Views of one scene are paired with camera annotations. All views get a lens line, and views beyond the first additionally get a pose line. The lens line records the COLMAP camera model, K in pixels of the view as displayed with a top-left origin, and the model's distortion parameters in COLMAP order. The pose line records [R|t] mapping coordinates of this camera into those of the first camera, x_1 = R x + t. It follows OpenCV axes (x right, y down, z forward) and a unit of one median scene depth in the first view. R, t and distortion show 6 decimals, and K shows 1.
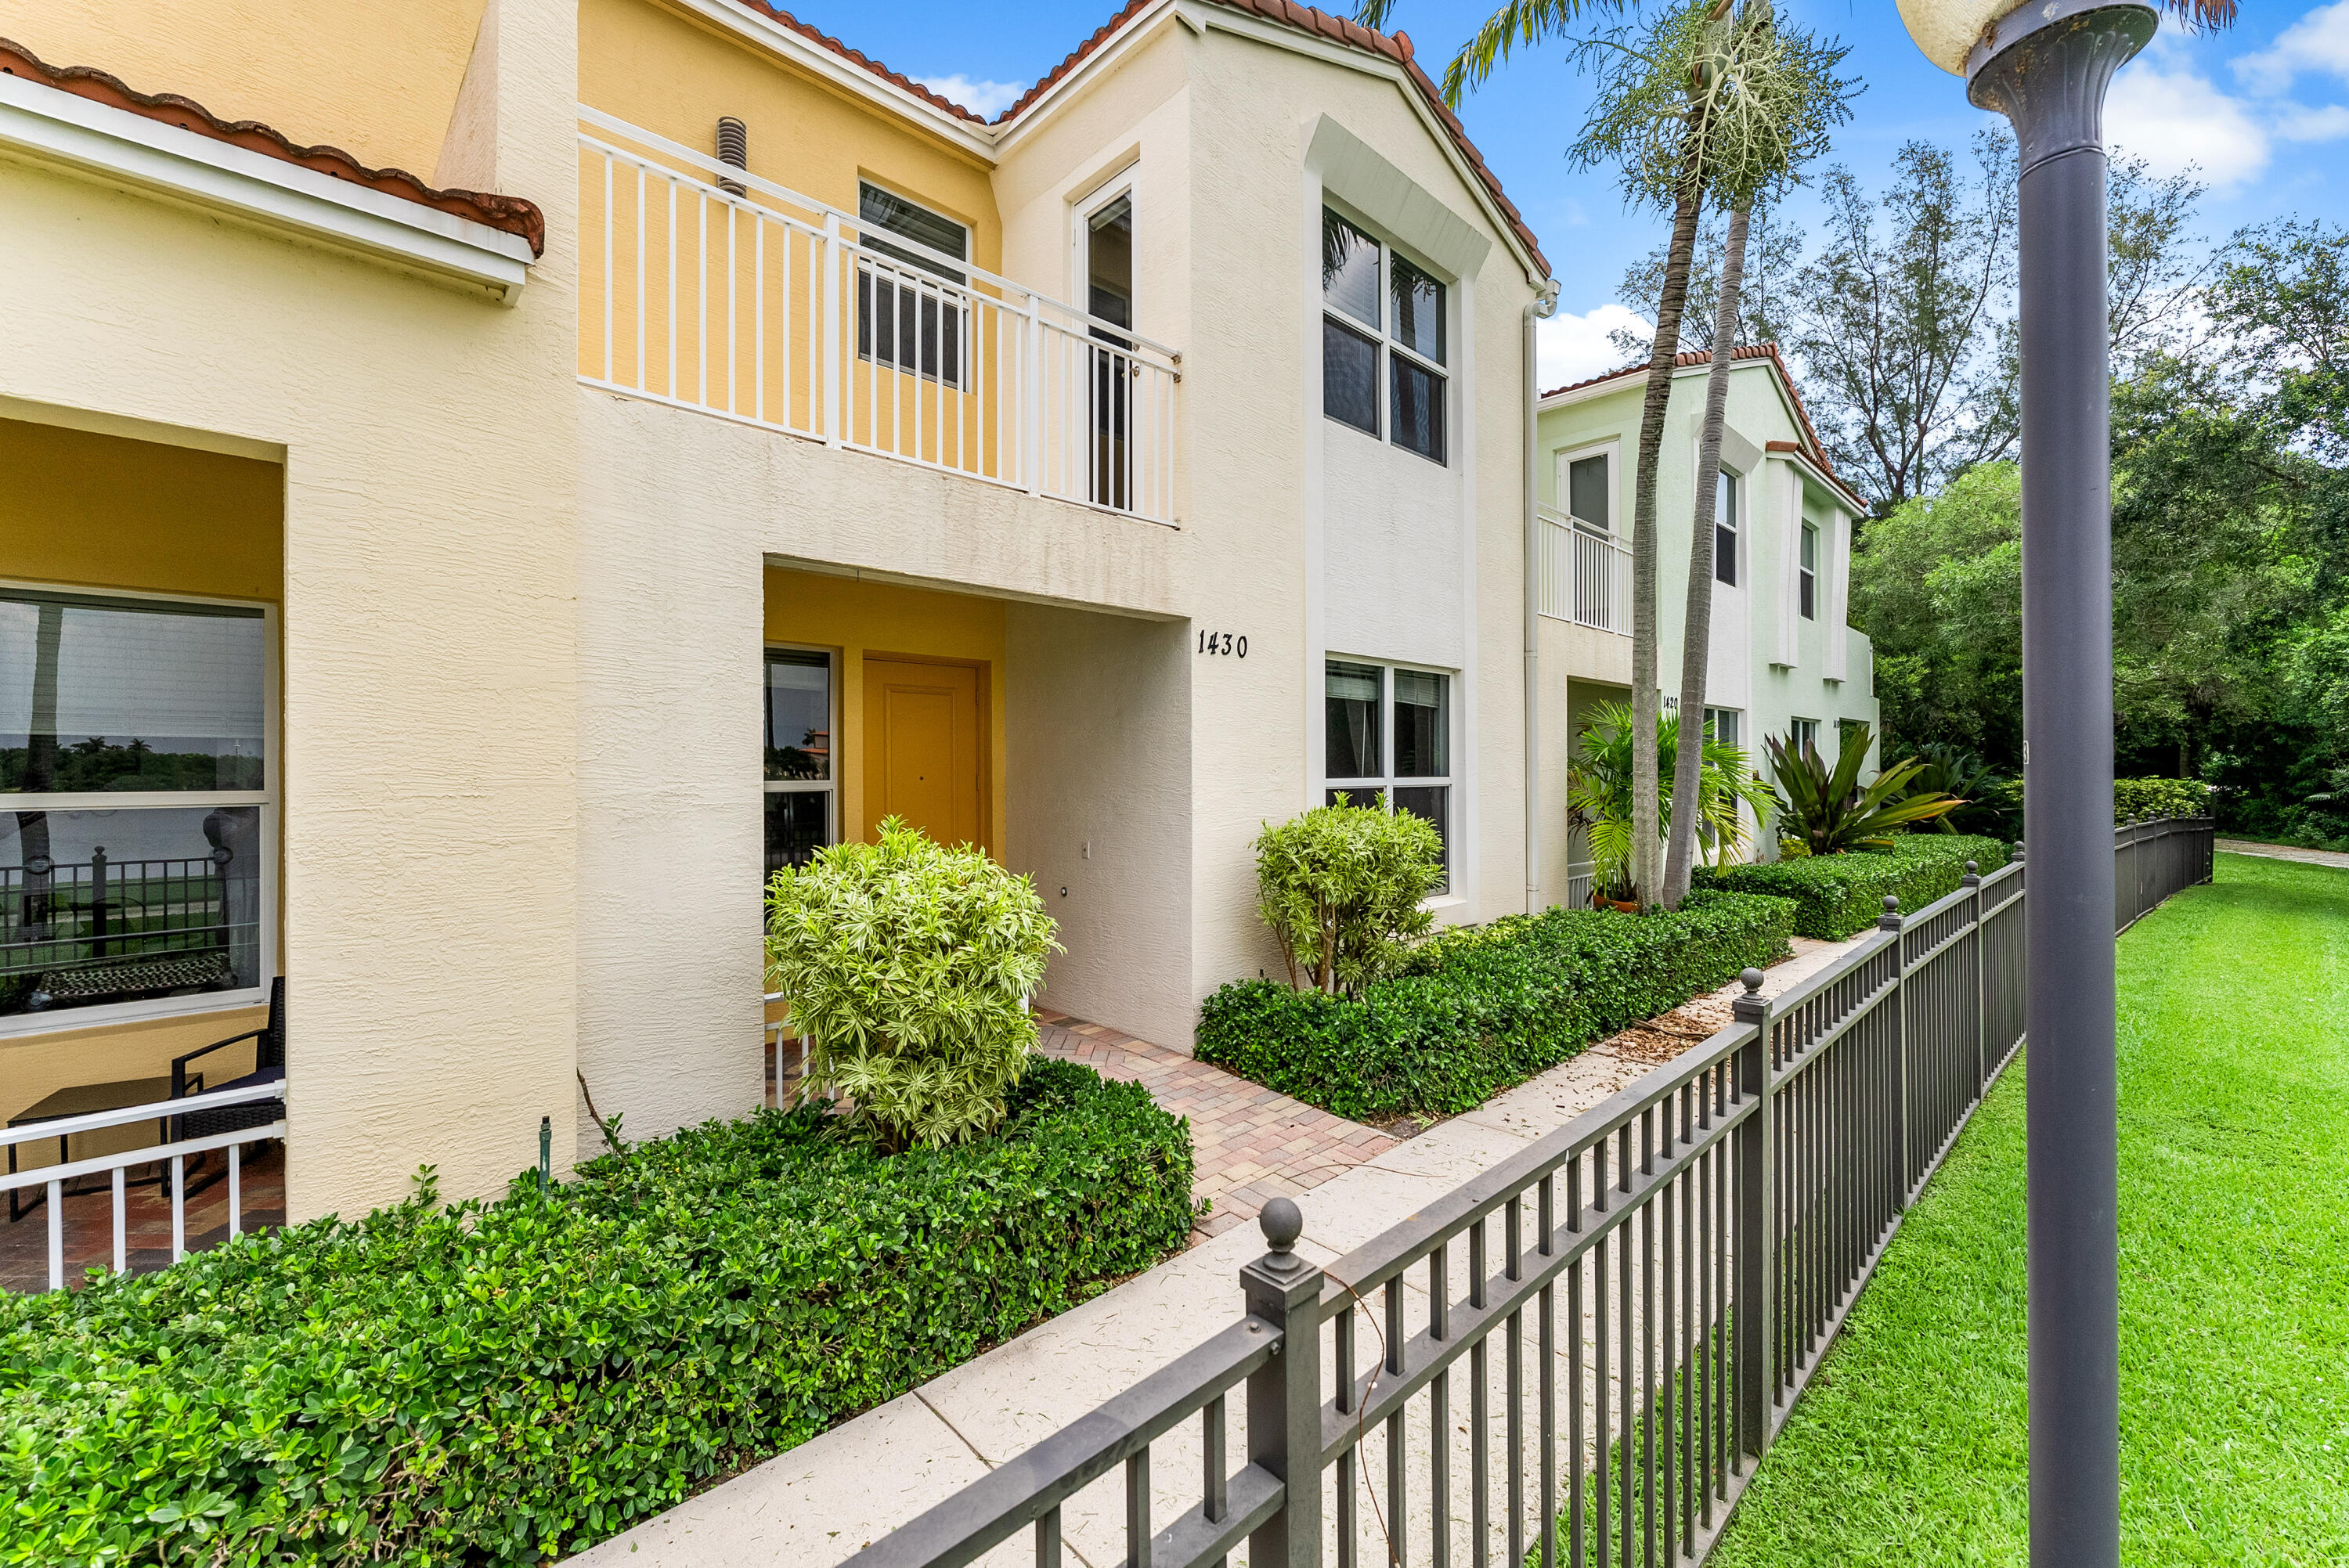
lens RADIAL K [[963.2, 0, 1171.1], [0, 963.2, 770.1], [0, 0, 1]] dist [-0.003075, -0.000069]
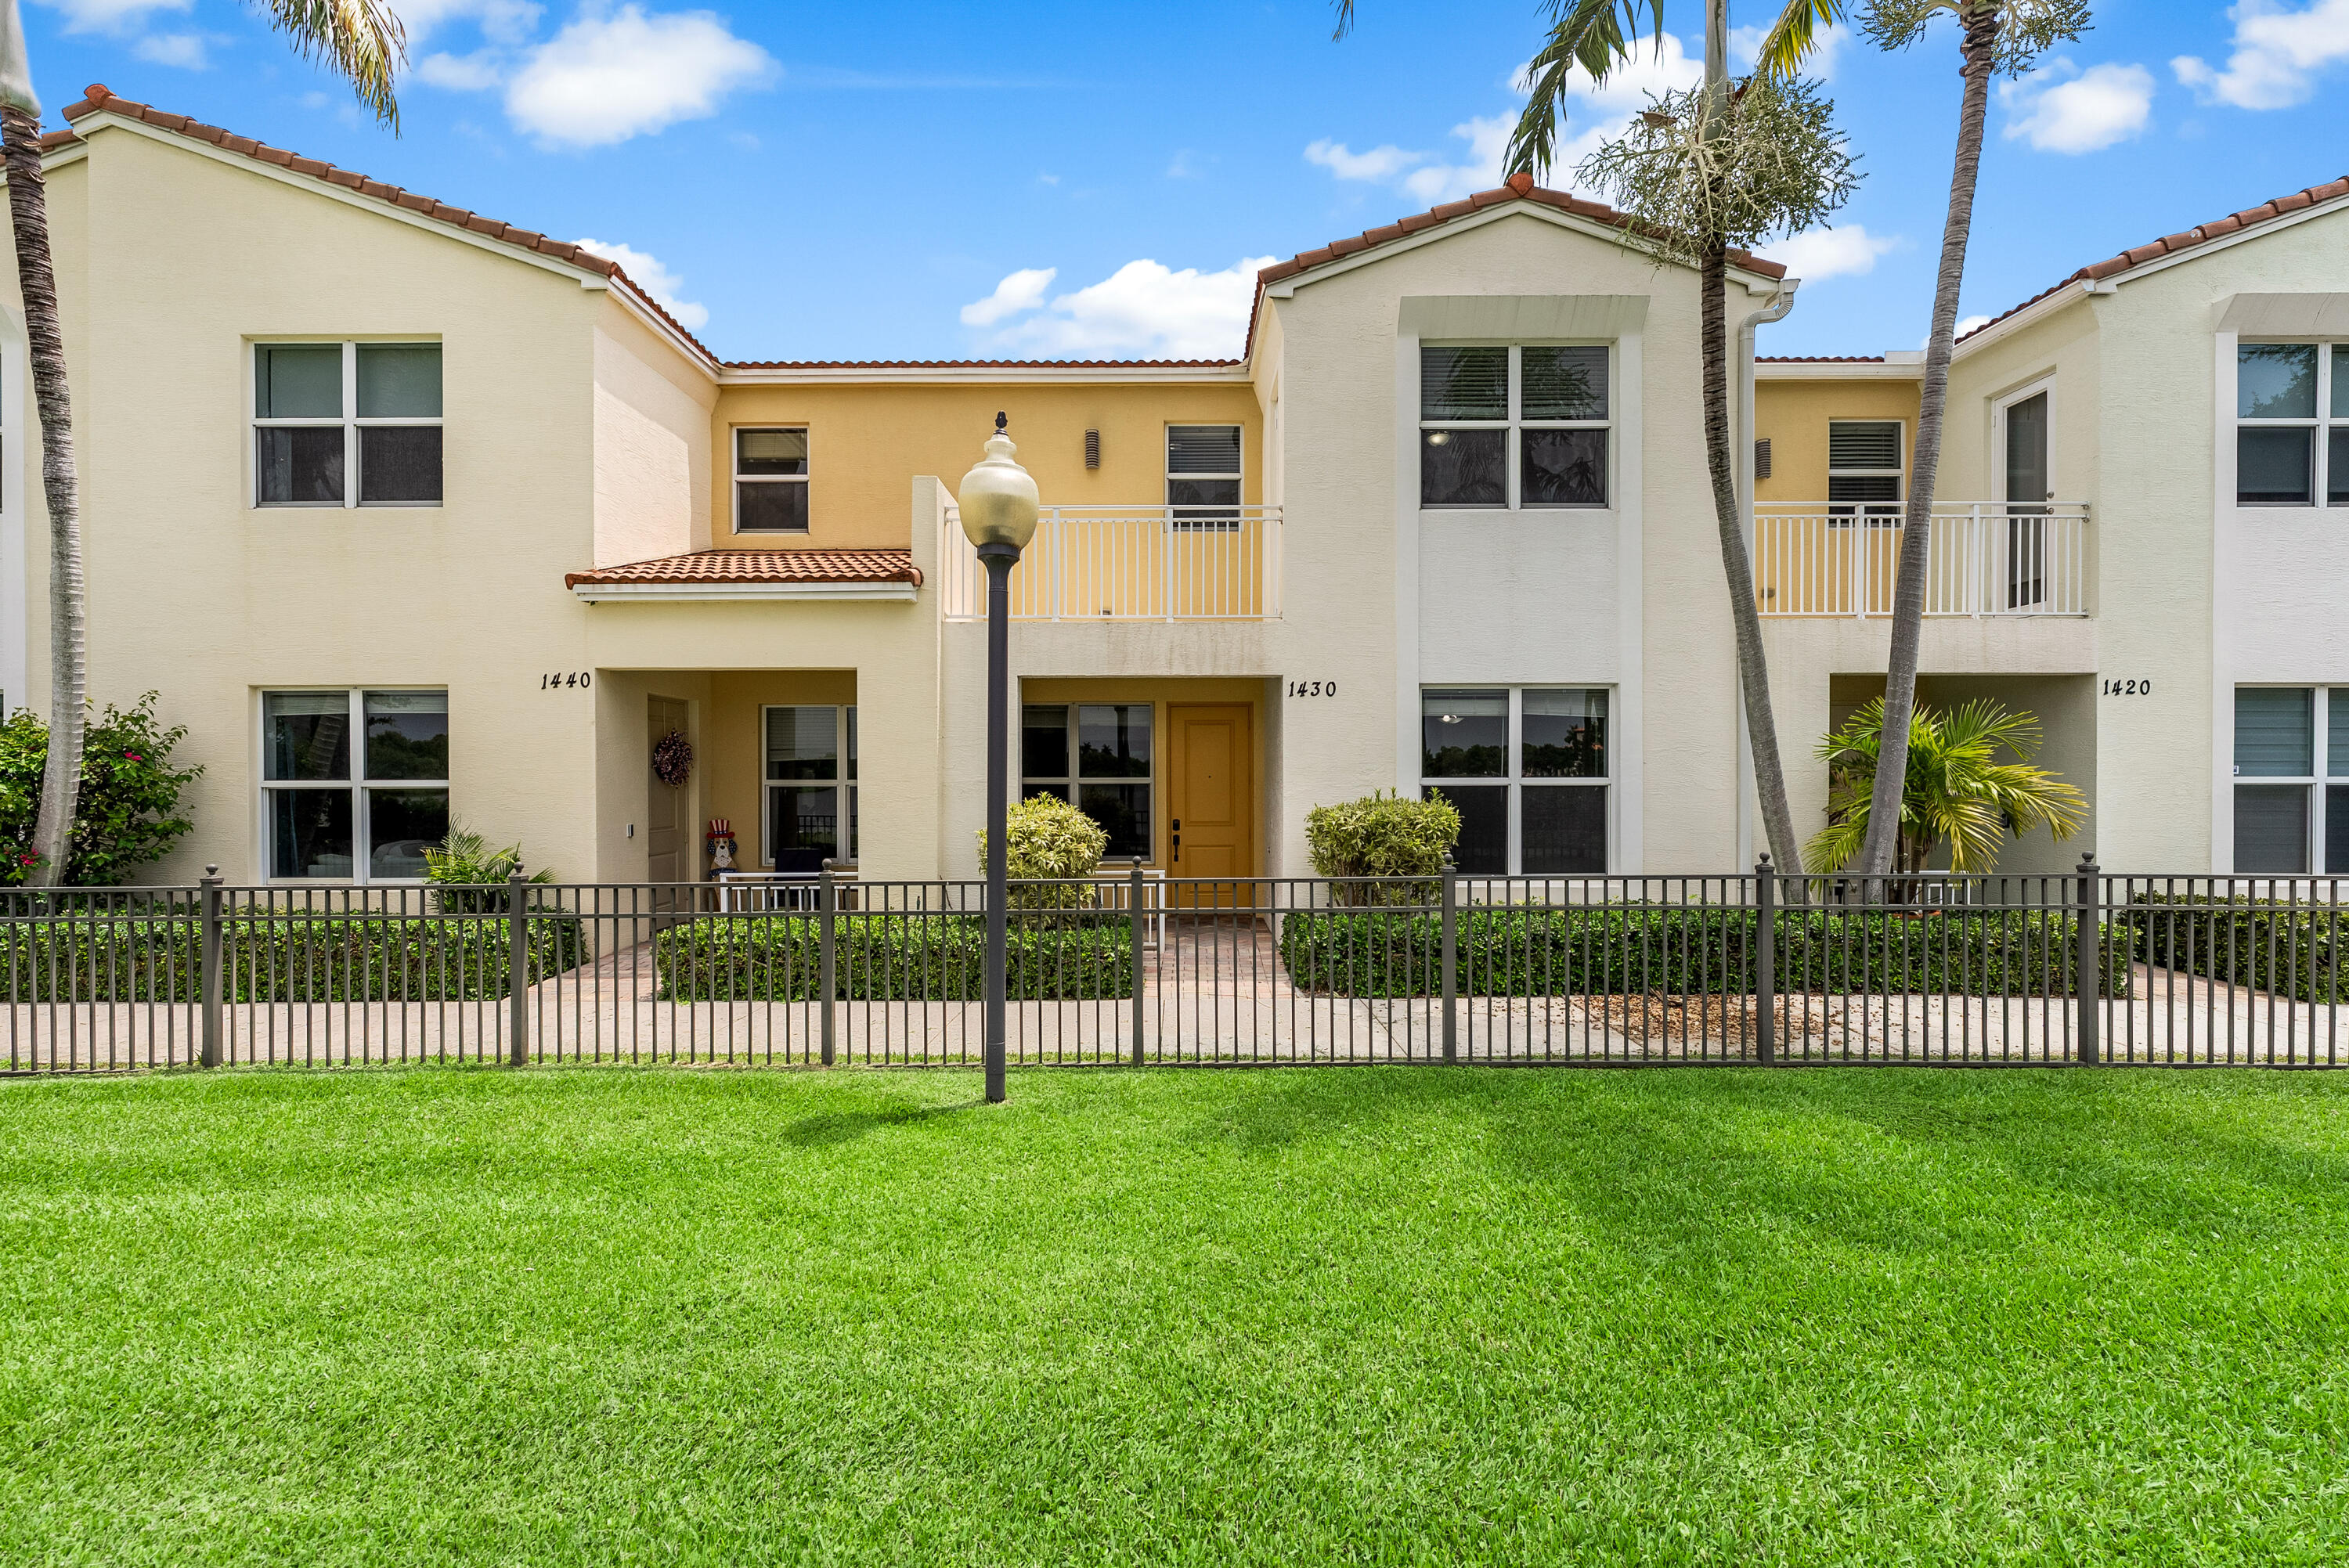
lens RADIAL K [[948.6, 0, 1157.1], [0, 948.6, 772.5], [0, 0, 1]] dist [-0.000200, -0.000188]
pose [[0.710593, 0.003188, -0.703597, 0.846928], [0.000338, 0.999988, 0.004872, -0.005737], [0.703604, -0.003700, 0.710583, -0.215868]]
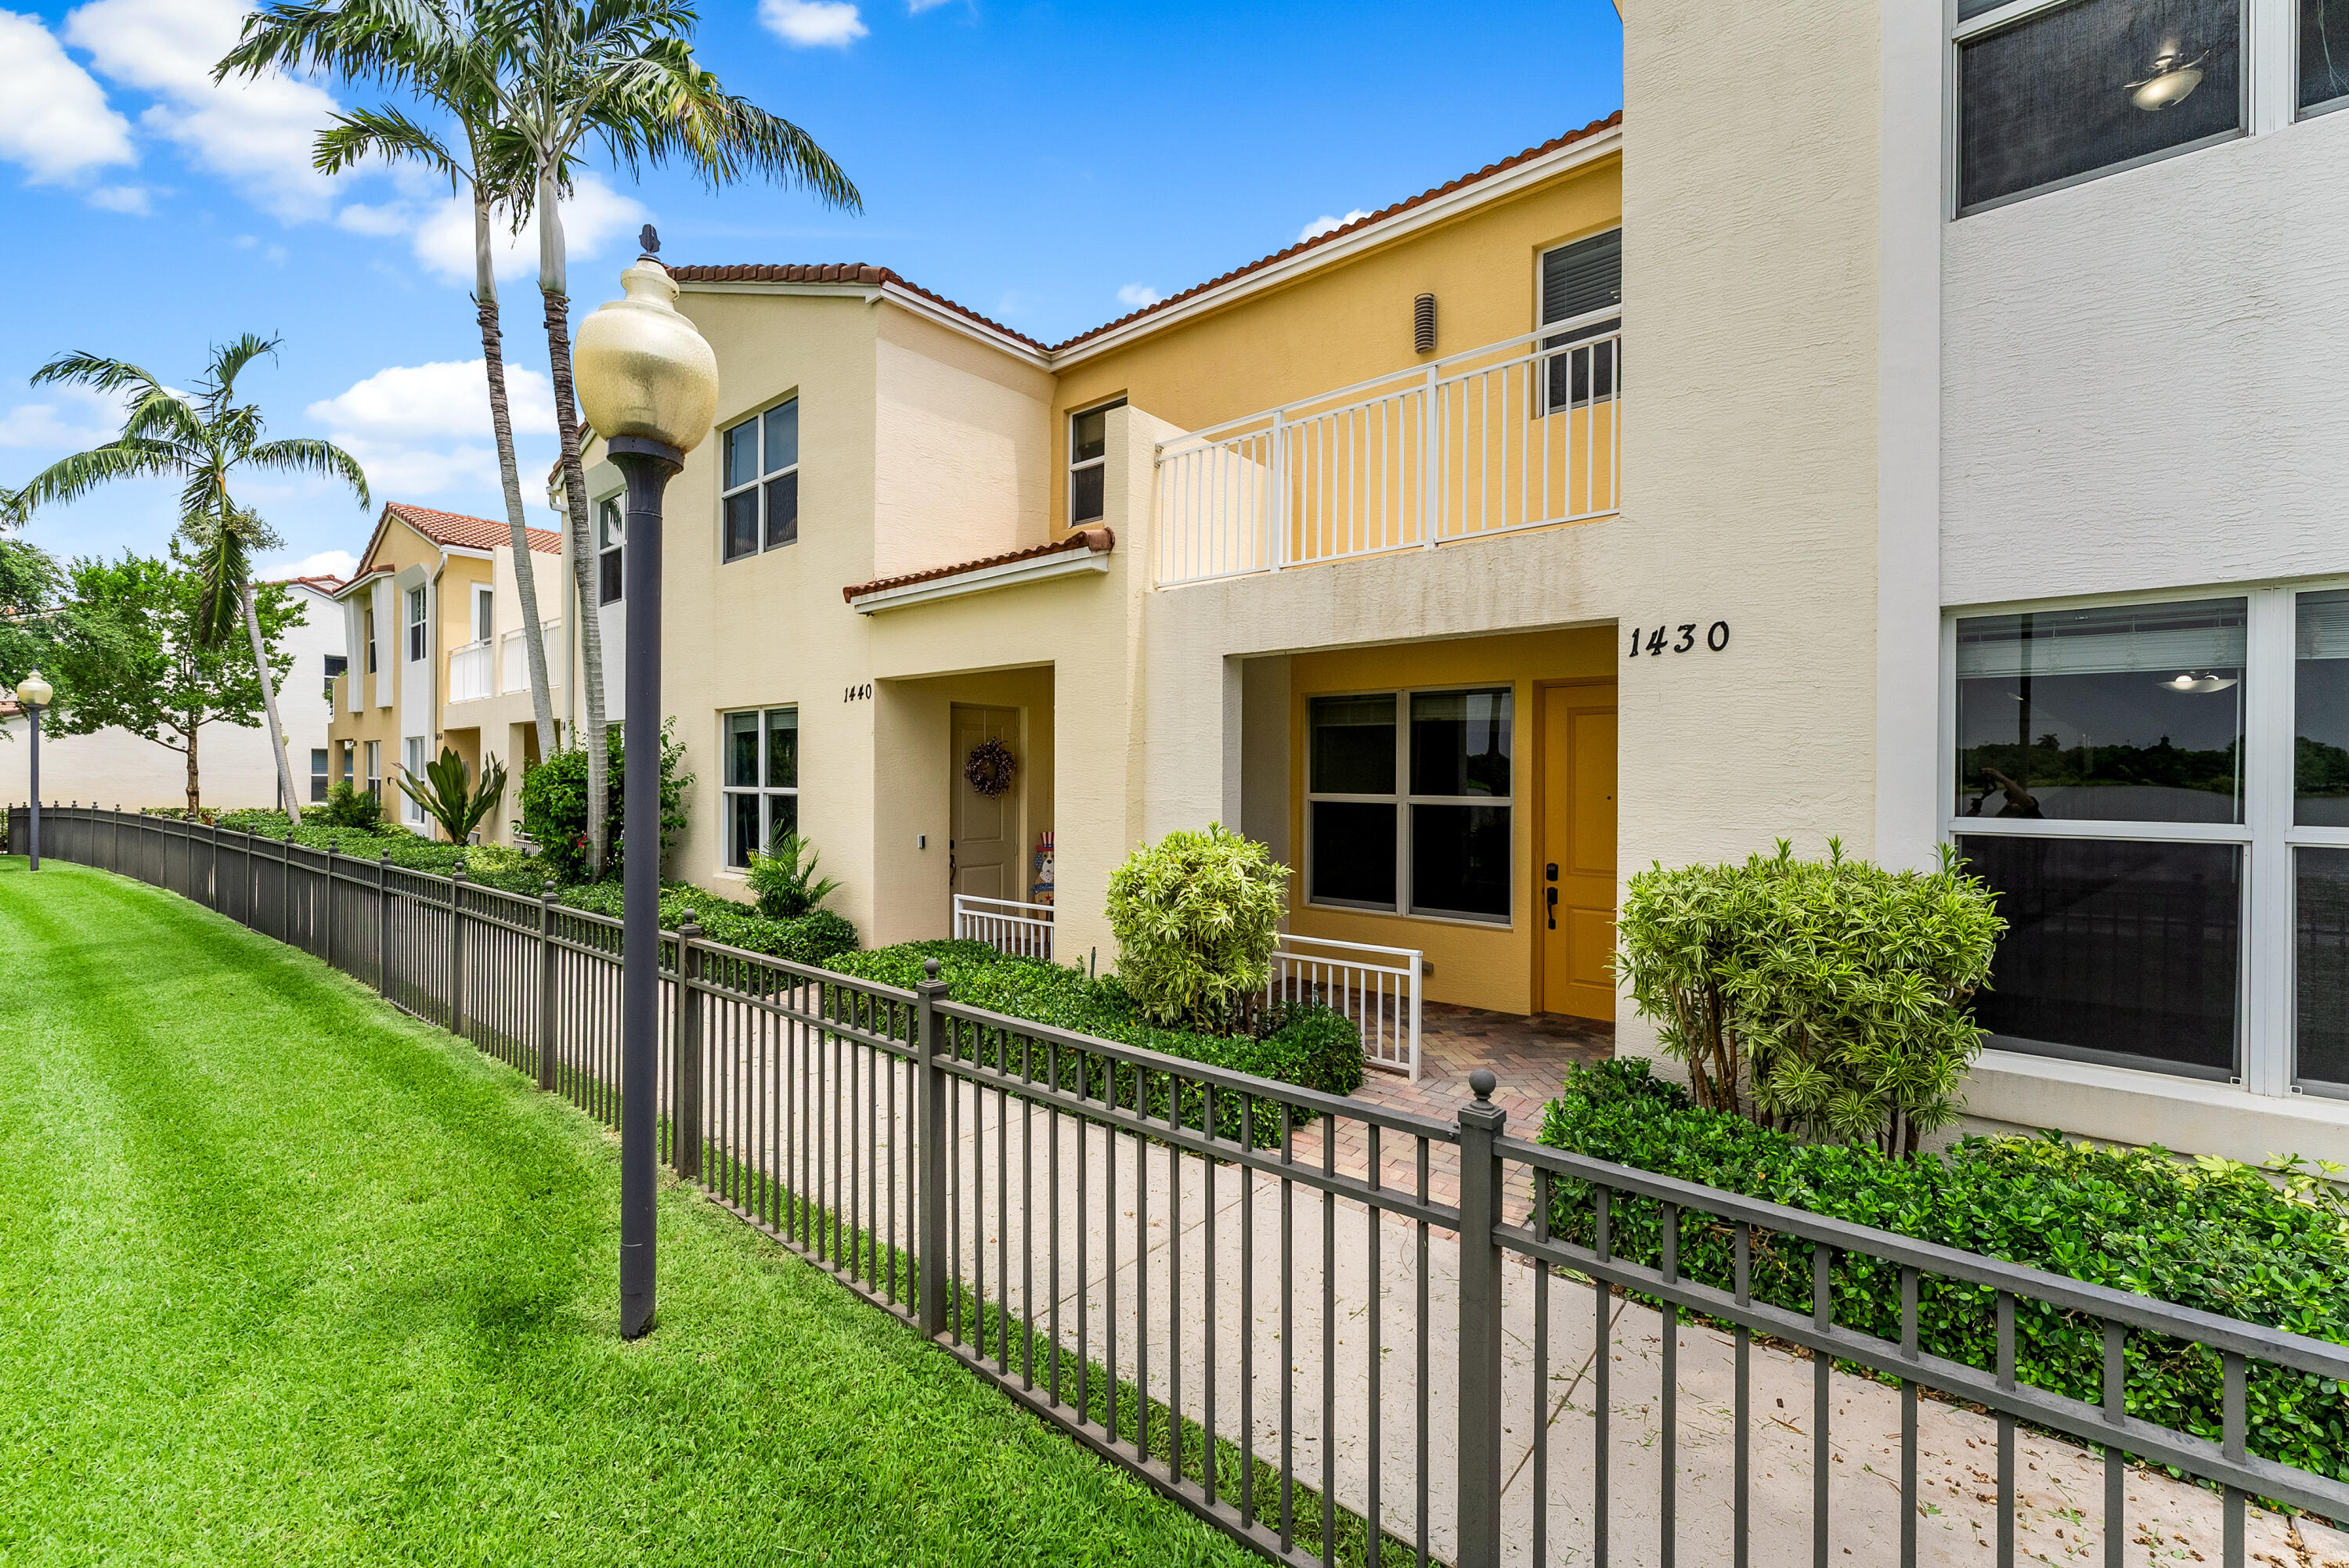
lens RADIAL K [[948.6, 0, 1157.1], [0, 948.6, 772.5], [0, 0, 1]] dist [-0.000200, -0.000188]
pose [[0.096037, 0.004396, -0.995368, 0.715989], [-0.002645, 0.999988, 0.004161, -0.020997], [0.995374, 0.002233, 0.096047, 0.451728]]
